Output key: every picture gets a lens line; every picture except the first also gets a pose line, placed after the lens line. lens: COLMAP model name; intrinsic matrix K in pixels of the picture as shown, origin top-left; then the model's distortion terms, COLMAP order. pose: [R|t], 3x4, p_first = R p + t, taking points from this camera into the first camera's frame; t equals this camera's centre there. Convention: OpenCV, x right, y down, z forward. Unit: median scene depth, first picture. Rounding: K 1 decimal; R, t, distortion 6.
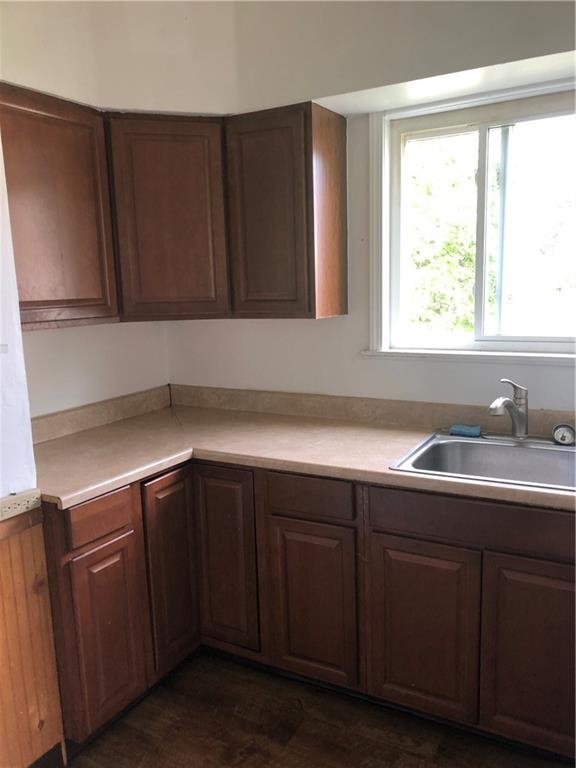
lens RADIAL K [[625.1, 0, 287.2], [0, 625.1, 385.1], [0, 0, 1]] dist [0.010043, 0.002739]
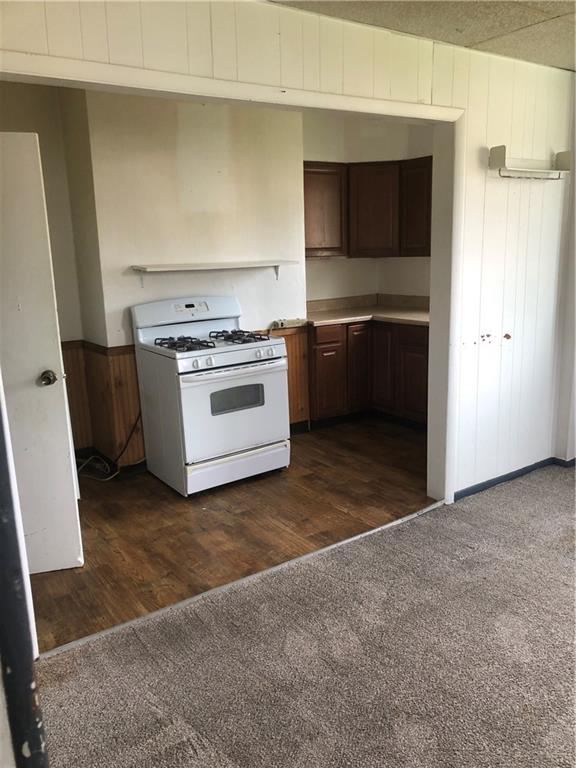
lens RADIAL K [[625.1, 0, 288.3], [0, 625.1, 382.9], [0, 0, 1]] dist [0.010043, 0.002739]
pose [[0.902876, 0.105299, -0.416805, 0.562553], [-0.069869, 0.992590, 0.099413, 0.145993], [0.424185, -0.060636, 0.903543, -1.223011]]
